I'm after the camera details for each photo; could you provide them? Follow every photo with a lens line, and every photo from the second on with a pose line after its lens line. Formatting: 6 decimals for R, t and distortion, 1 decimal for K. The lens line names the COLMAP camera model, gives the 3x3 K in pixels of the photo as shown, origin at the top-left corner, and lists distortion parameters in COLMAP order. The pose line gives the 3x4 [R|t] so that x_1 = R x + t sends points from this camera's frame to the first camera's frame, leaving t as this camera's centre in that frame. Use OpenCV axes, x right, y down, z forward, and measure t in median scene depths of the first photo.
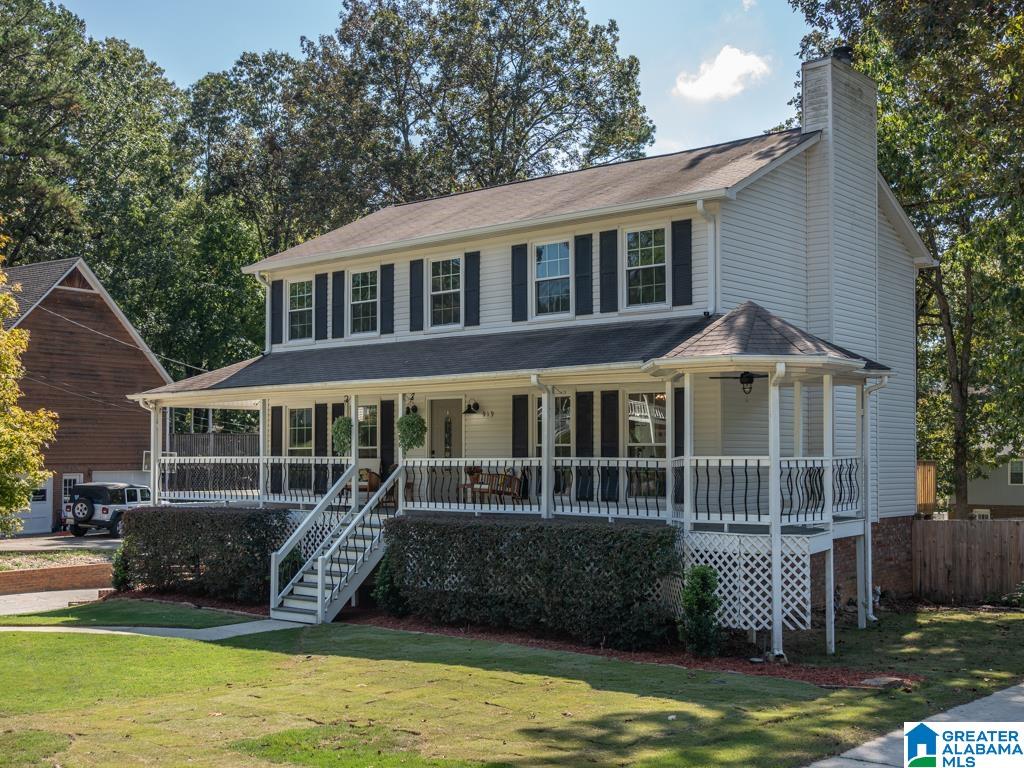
lens RADIAL K [[1208.7, 0, 512.0], [0, 1208.7, 384.0], [0, 0, 1]] dist [0.003926, -0.018332]
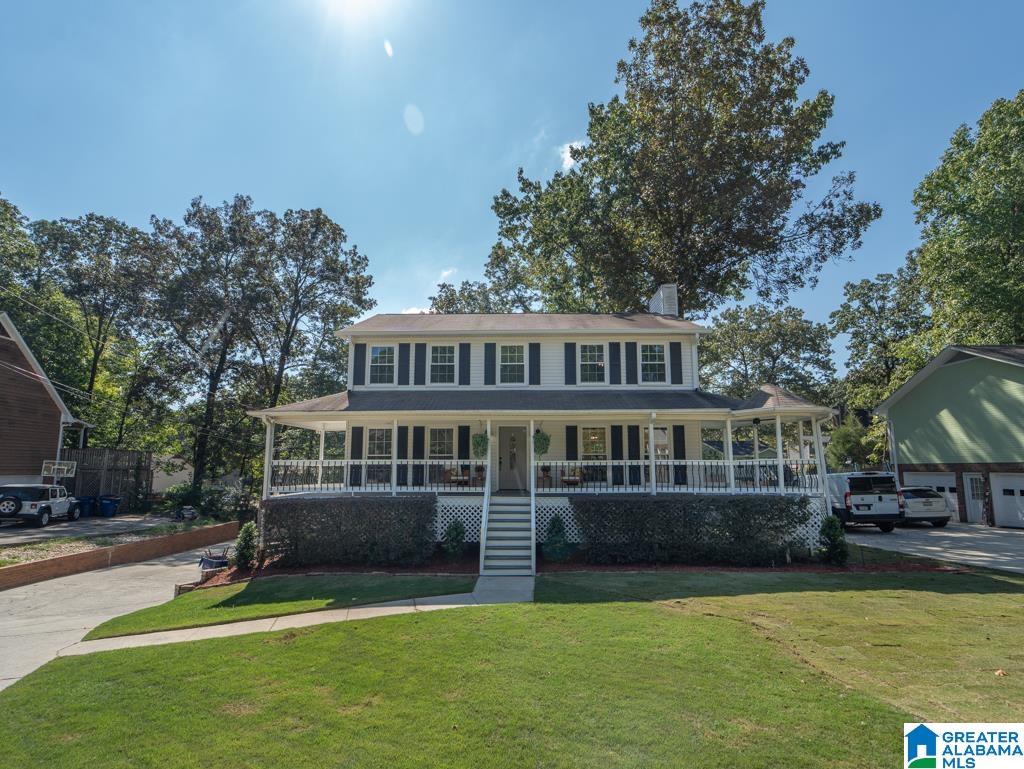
lens RADIAL K [[506.7, 0, 511.7], [0, 506.7, 371.9], [0, 0, 1]] dist [0.014534, 0.000291]
pose [[0.767236, 0.107591, 0.632276, -0.513587], [-0.036349, 0.991539, -0.124618, 0.025942], [-0.640334, 0.072629, 0.764655, 0.444466]]
